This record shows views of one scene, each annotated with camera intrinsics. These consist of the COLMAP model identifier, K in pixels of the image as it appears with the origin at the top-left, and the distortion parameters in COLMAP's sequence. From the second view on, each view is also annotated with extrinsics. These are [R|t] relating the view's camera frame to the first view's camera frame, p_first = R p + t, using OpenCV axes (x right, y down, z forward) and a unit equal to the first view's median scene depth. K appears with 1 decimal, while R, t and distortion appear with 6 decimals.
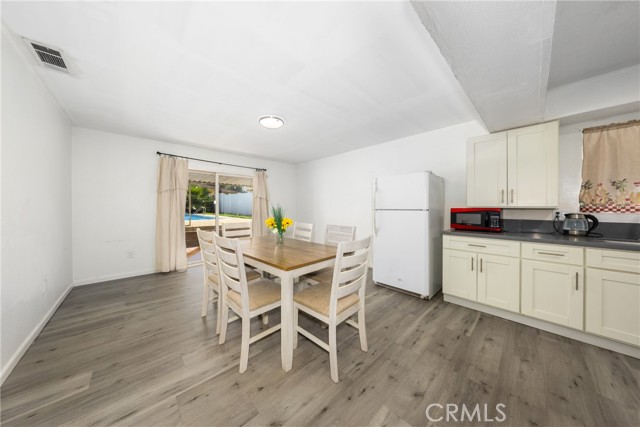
lens RADIAL K [[199.7, 0, 307.0], [0, 199.7, 208.3], [0, 0, 1]] dist [0.000454, 0.000113]
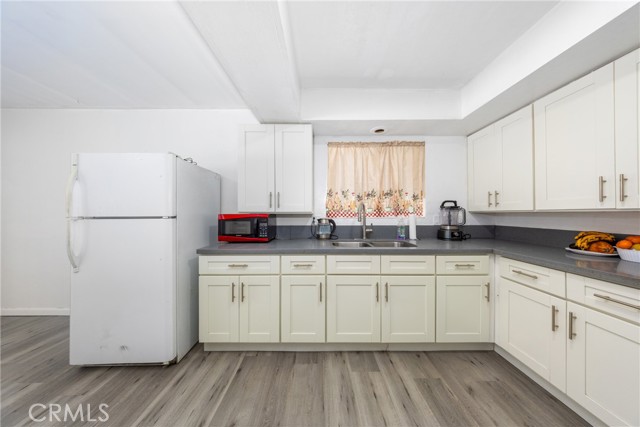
lens RADIAL K [[188.9, 0, 320.0], [0, 188.9, 213.5], [0, 0, 1]] dist [-0.000790, -0.000068]
pose [[0.652202, -0.001800, 0.758043, 0.527565], [0.004111, 0.999991, -0.001162, -0.000092], [-0.758034, 0.003874, 0.652203, 0.331803]]
